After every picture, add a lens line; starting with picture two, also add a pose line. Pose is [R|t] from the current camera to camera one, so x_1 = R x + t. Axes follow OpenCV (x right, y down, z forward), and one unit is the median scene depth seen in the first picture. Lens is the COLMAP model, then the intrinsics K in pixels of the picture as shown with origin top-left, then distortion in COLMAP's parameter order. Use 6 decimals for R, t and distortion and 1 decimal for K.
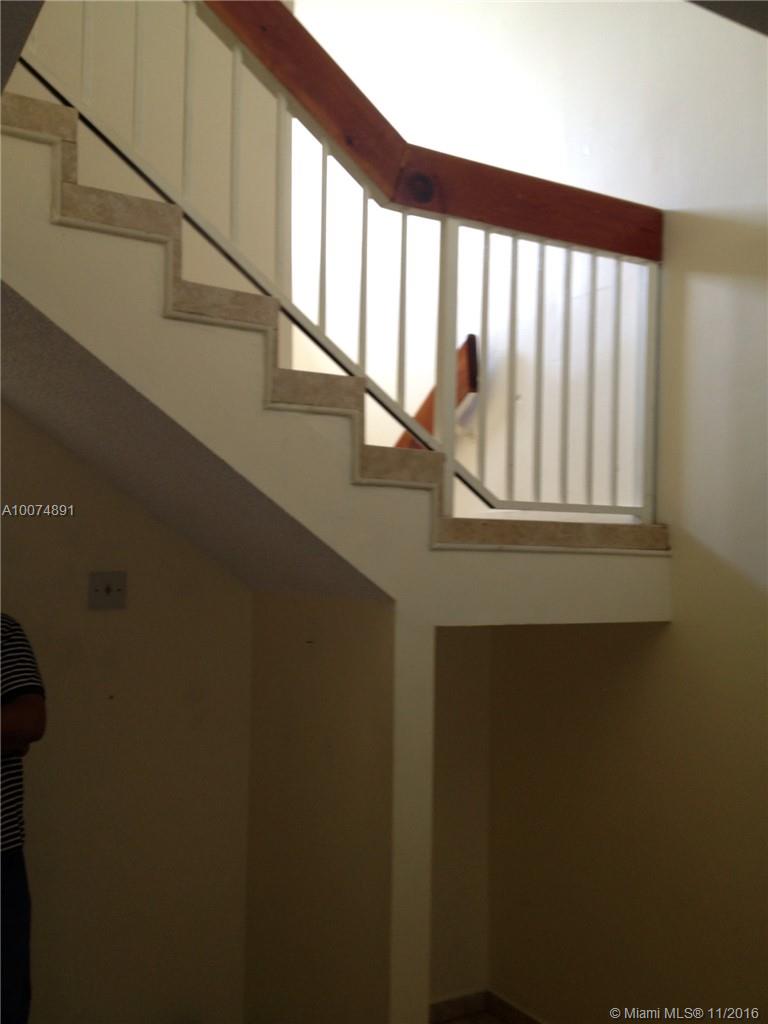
lens RADIAL K [[1039.2, 0, 384.0], [0, 1039.2, 512.0], [0, 0, 1]] dist [0.012901, 0.026582]
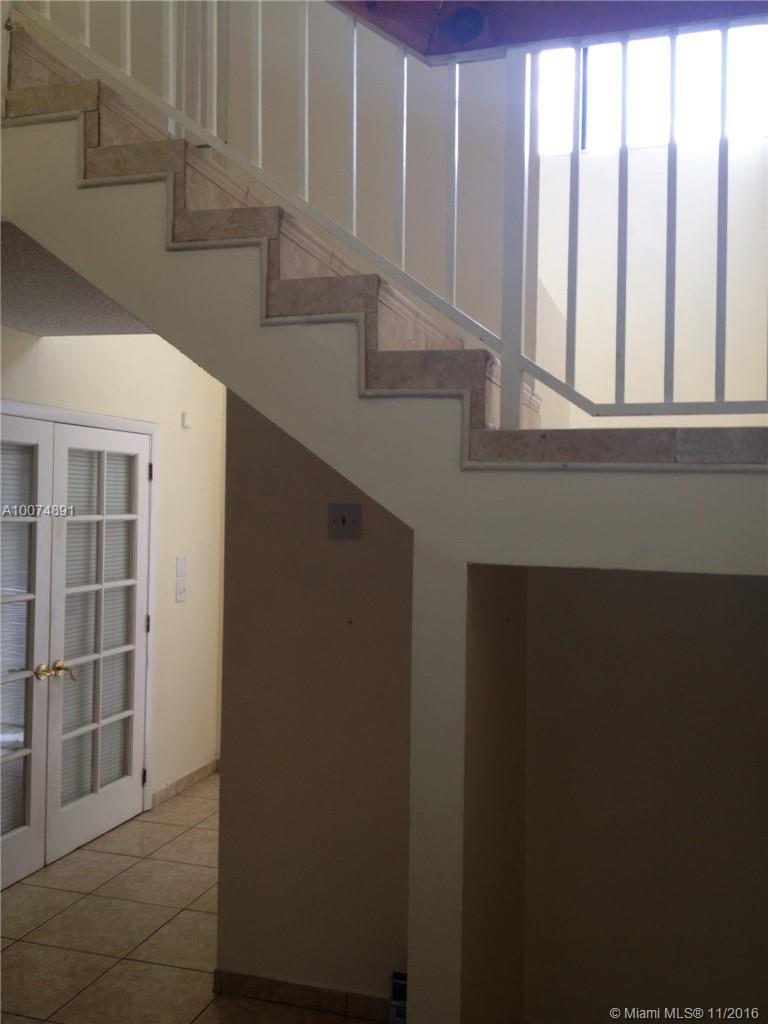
lens RADIAL K [[1034.4, 0, 384.0], [0, 1034.4, 512.0], [0, 0, 1]] dist [0.001245, -0.000934]
pose [[0.639796, 0.002365, -0.768541, 0.634297], [0.028596, 0.999230, 0.026881, 0.045786], [0.768013, -0.039176, 0.639236, 0.433265]]
